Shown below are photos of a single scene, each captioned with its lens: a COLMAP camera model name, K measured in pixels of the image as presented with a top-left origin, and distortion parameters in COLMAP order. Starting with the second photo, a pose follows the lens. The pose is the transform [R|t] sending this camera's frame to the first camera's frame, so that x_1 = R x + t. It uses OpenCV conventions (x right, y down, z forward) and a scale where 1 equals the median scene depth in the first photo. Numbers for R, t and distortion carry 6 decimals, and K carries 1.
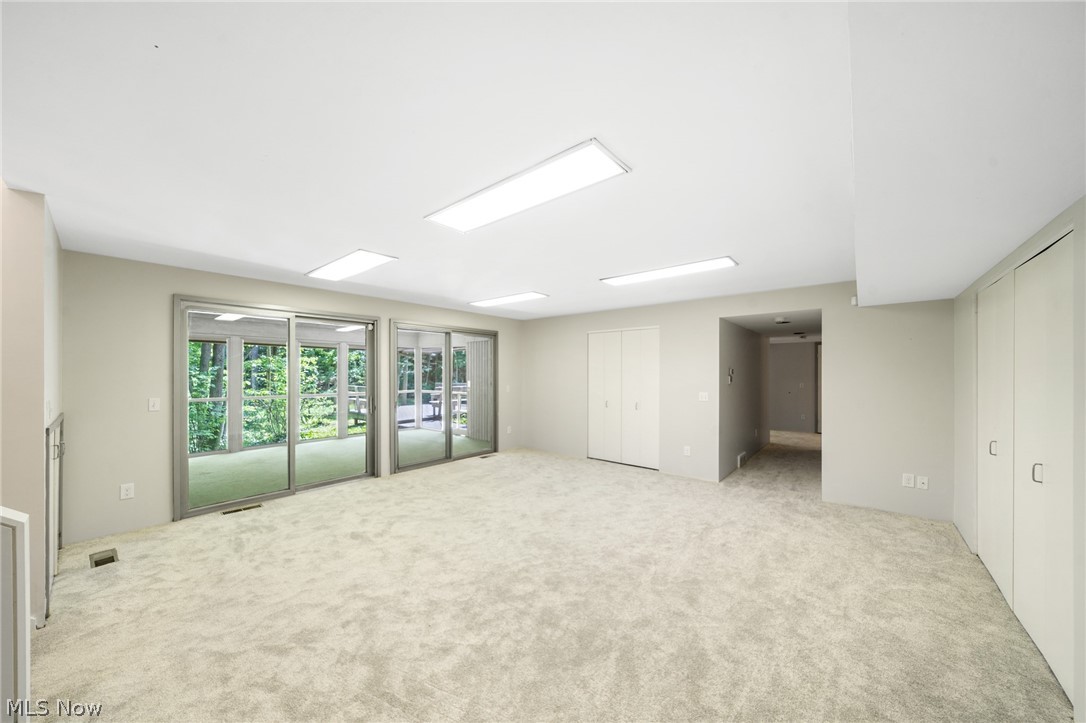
lens RADIAL K [[375.5, 0, 541.7], [0, 375.5, 366.9], [0, 0, 1]] dist [-0.000433, -0.000006]
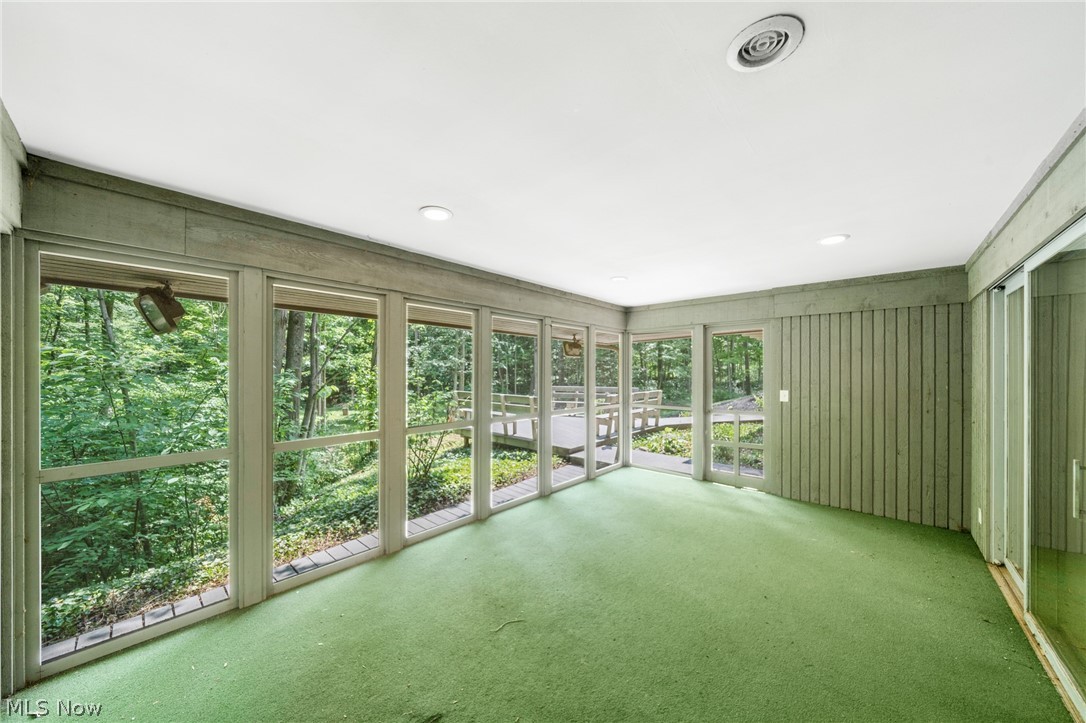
lens RADIAL K [[375.5, 0, 544.2], [0, 375.5, 367.7], [0, 0, 1]] dist [-0.000433, -0.000006]
pose [[0.999684, 0.002790, -0.024981, -0.531356], [-0.002823, 0.999995, -0.001267, 0.007523], [0.024978, 0.001337, 0.999687, 0.467475]]
